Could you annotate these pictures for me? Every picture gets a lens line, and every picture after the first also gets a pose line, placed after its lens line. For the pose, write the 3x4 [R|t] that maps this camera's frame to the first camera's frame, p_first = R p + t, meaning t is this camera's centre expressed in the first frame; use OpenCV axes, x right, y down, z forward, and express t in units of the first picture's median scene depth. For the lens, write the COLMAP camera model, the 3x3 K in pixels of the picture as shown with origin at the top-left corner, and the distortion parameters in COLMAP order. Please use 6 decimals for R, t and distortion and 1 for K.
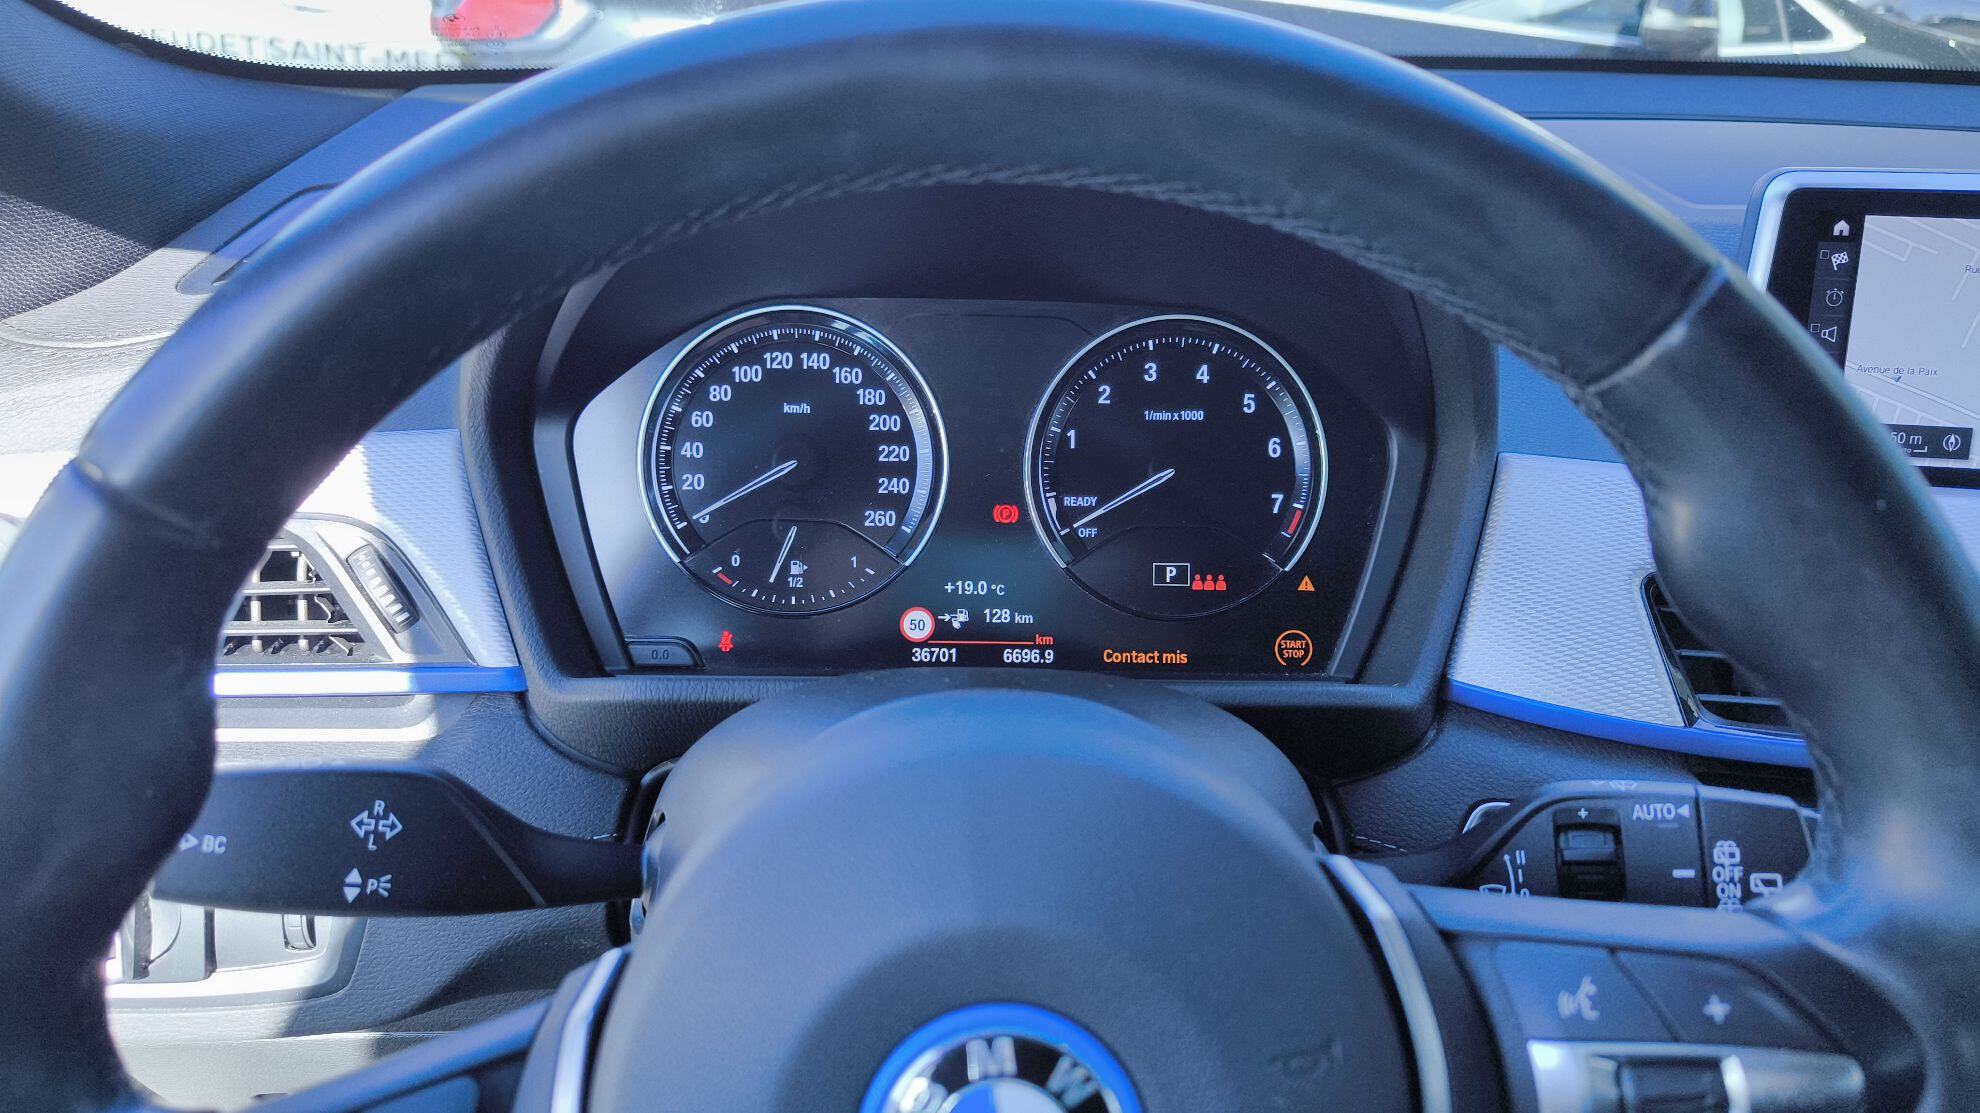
lens RADIAL K [[1395.4, 0, 990.0], [0, 1395.4, 556.5], [0, 0, 1]] dist [0.053468, -0.046533]
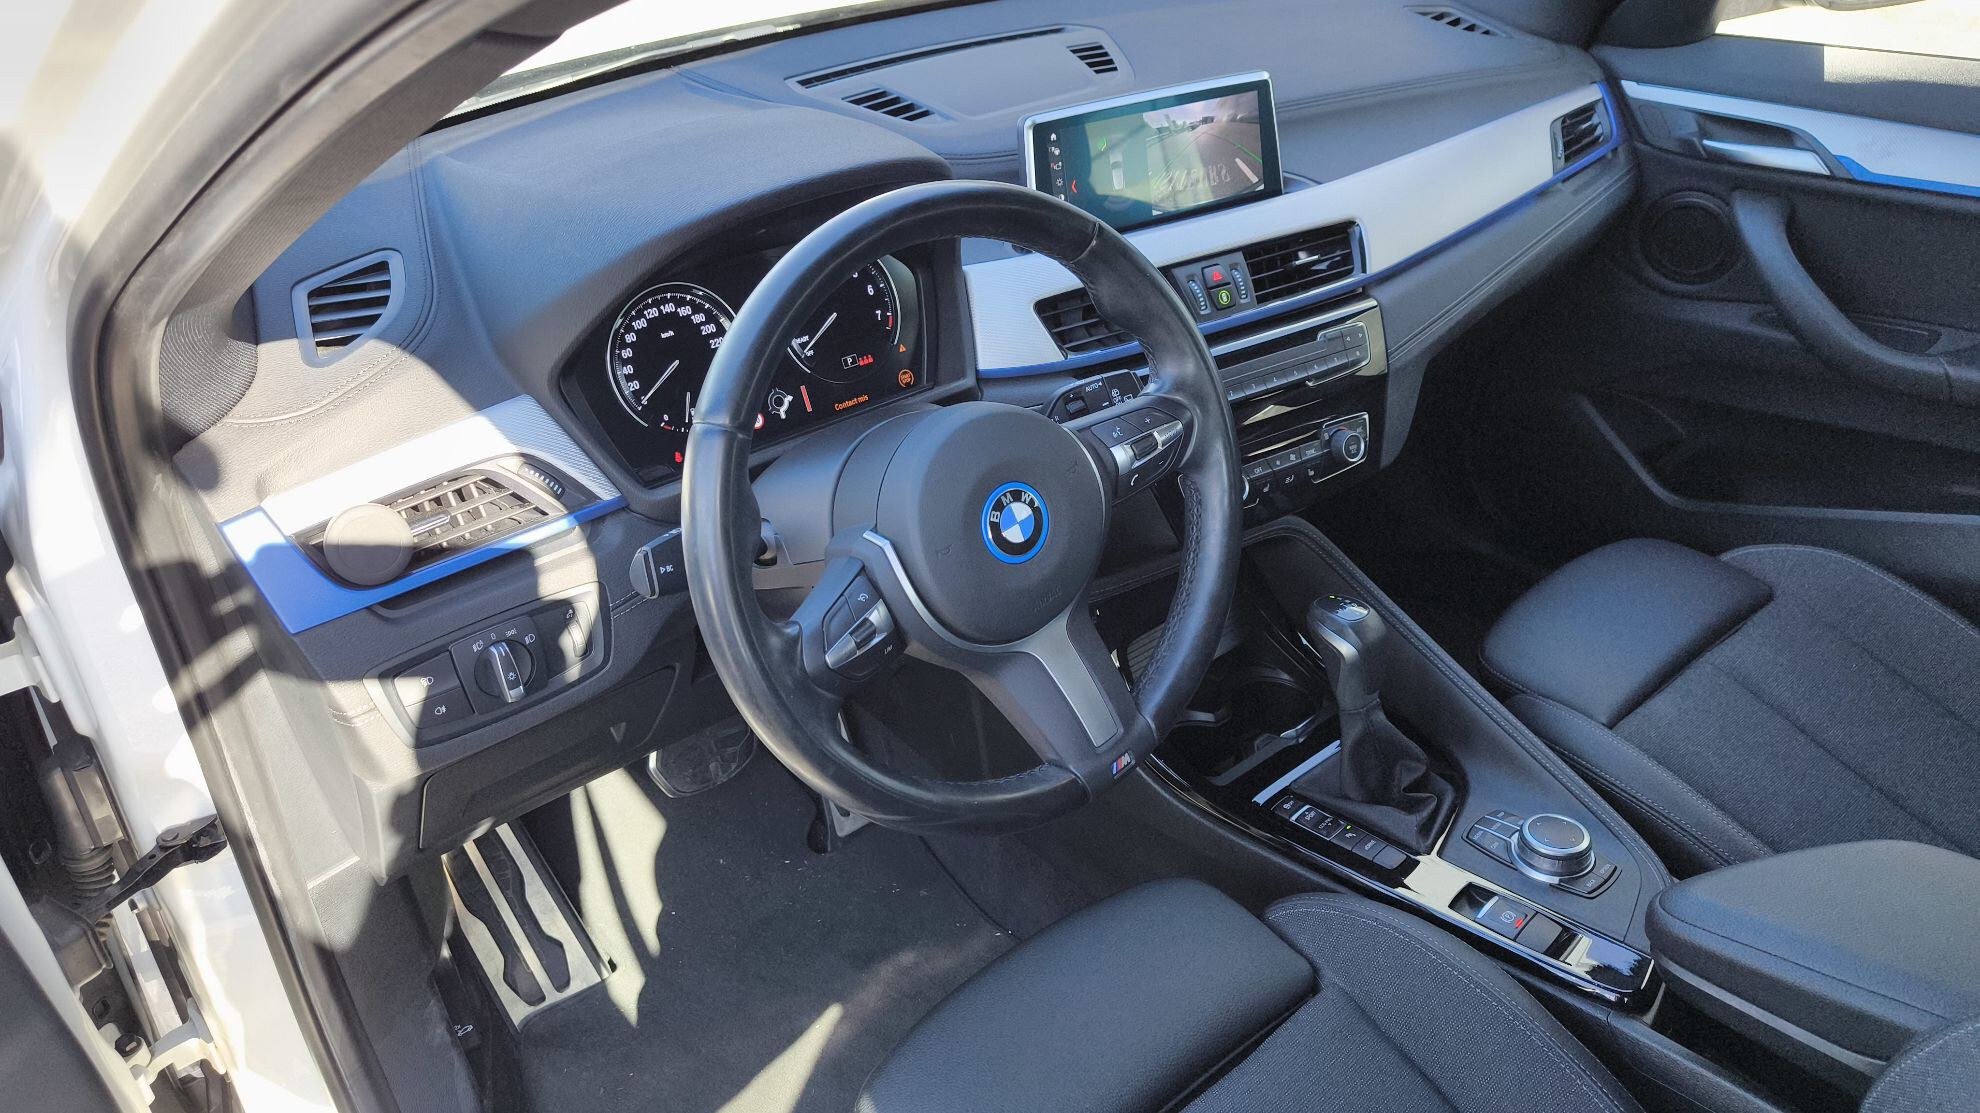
lens RADIAL K [[1395.4, 0, 990.0], [0, 1395.4, 556.5], [0, 0, 1]] dist [0.053468, -0.046533]
pose [[0.795654, -0.356784, 0.489530, -0.859829], [0.265558, 0.931787, 0.247491, -0.183136], [-0.544438, -0.066919, 0.836127, -0.925696]]
